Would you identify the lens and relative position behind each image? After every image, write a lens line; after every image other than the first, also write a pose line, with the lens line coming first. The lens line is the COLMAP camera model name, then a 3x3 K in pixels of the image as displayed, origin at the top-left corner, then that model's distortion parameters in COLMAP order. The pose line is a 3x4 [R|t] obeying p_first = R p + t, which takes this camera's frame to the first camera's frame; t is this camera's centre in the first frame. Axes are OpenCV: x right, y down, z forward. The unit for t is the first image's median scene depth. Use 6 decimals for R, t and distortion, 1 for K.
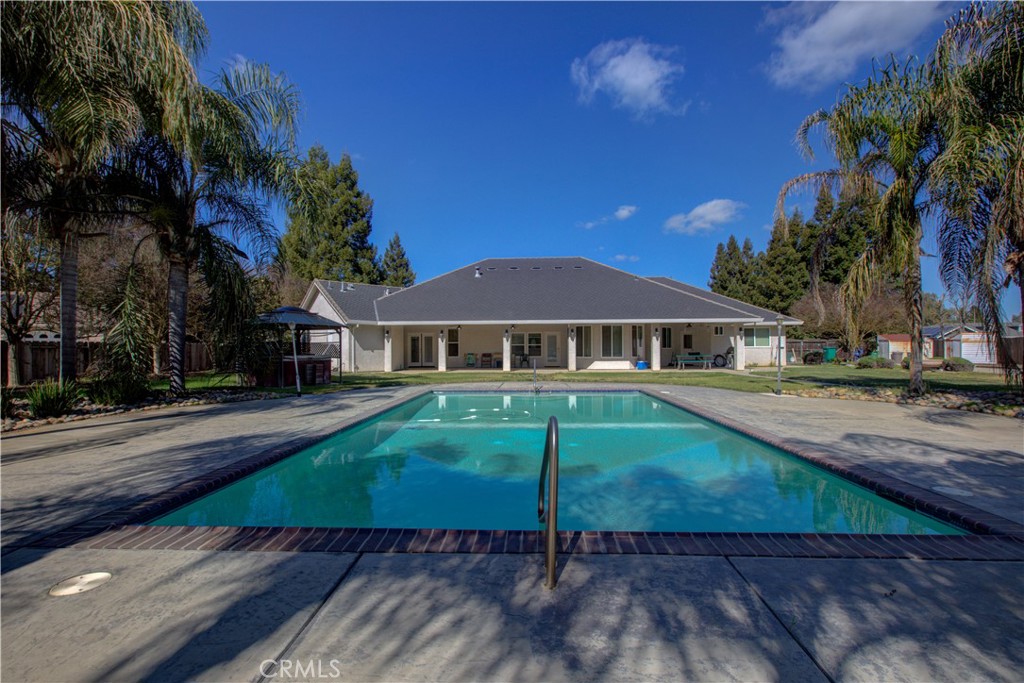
lens RADIAL K [[470.4, 0, 513.5], [0, 470.4, 345.3], [0, 0, 1]] dist [-0.003902, 0.000046]
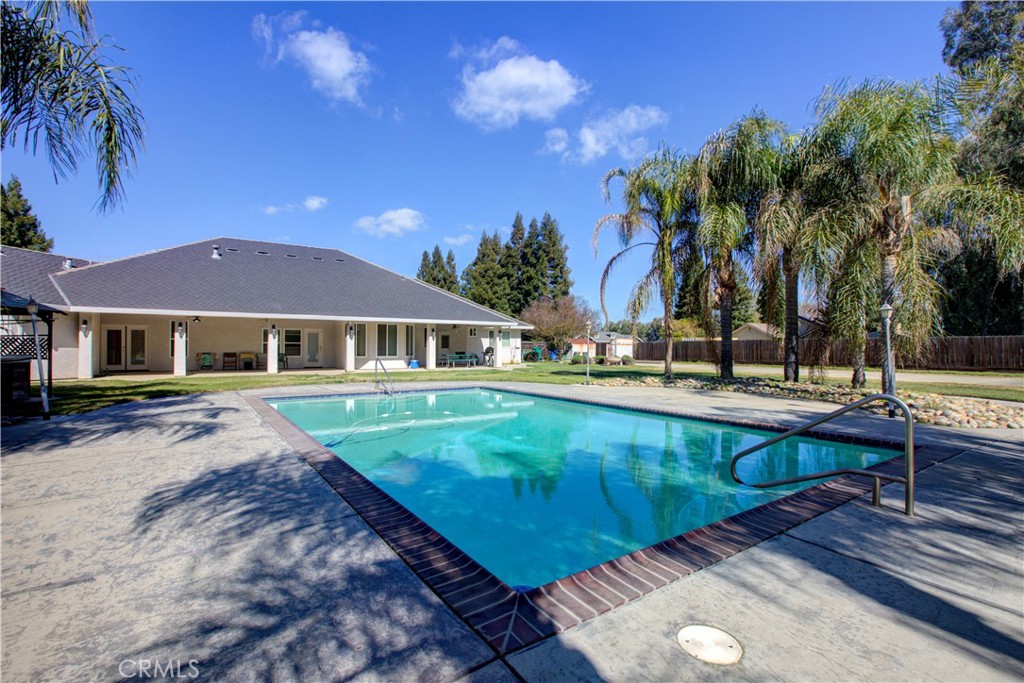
lens RADIAL K [[470.4, 0, 513.5], [0, 470.4, 345.3], [0, 0, 1]] dist [-0.003902, 0.000046]
pose [[0.796906, 0.010134, 0.604019, -0.171049], [-0.010304, 0.999942, -0.003183, 0.002283], [-0.604016, -0.003687, 0.796964, 0.059885]]
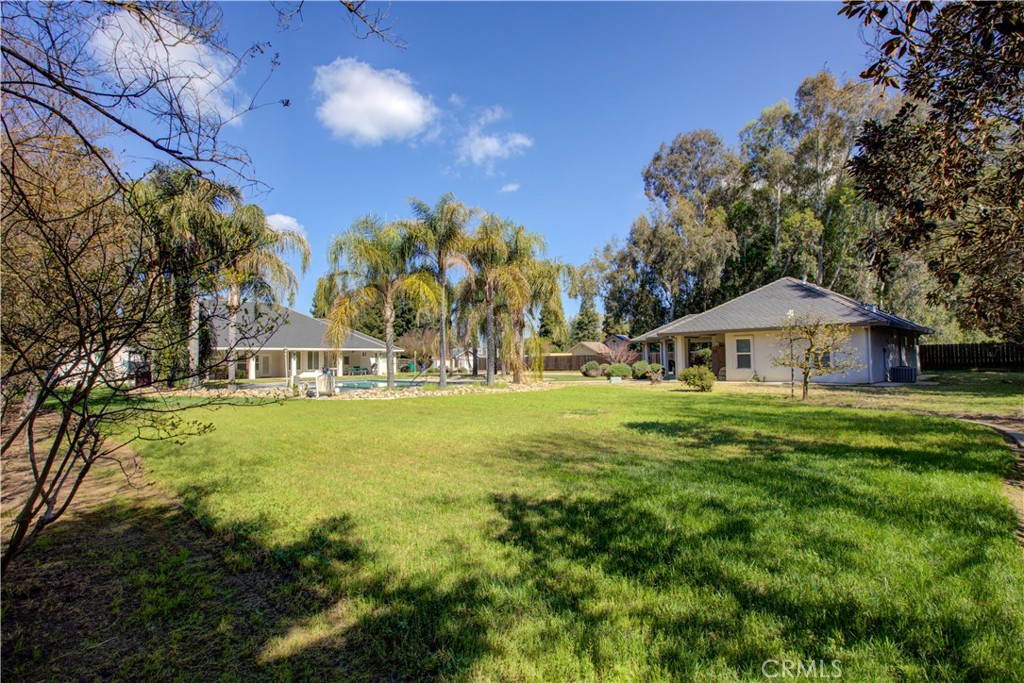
lens RADIAL K [[499.2, 0, 500.9], [0, 499.2, 374.7], [0, 0, 1]] dist [0.000725, 0.000118]
pose [[0.681140, -0.021958, 0.731824, -0.646237], [0.004805, 0.999663, 0.025522, 0.000307], [-0.732137, -0.013868, 0.681016, -0.724130]]
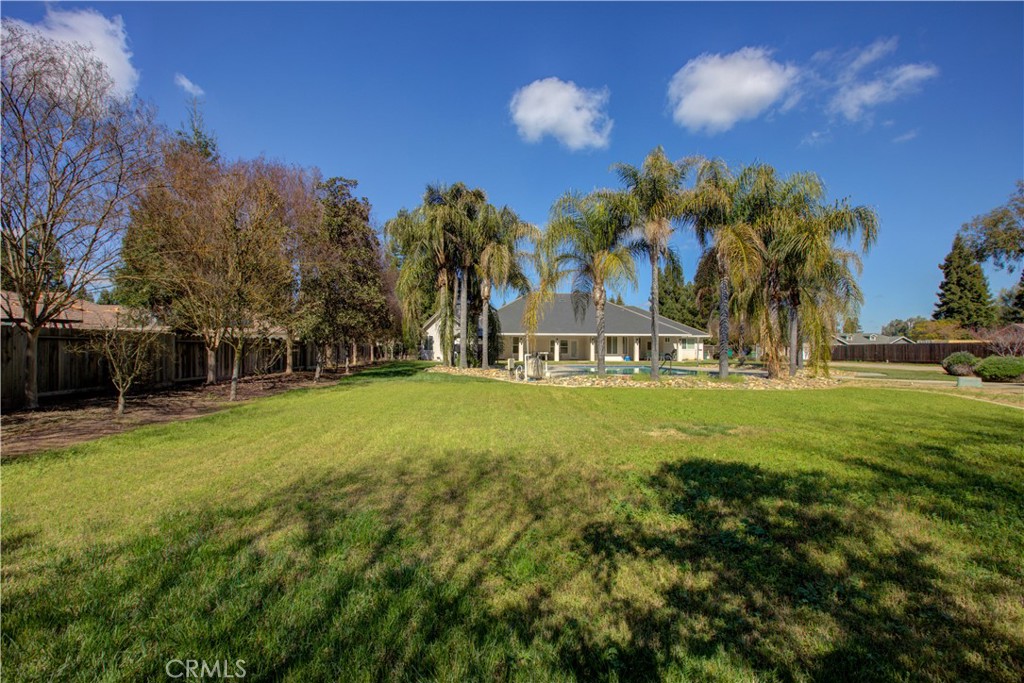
lens RADIAL K [[470.4, 0, 513.5], [0, 470.4, 345.3], [0, 0, 1]] dist [-0.003902, 0.000046]
pose [[0.991321, 0.010940, 0.131004, -0.396006], [-0.010722, 0.999940, -0.002372, -0.000558], [-0.131023, 0.000947, 0.991379, -0.726890]]
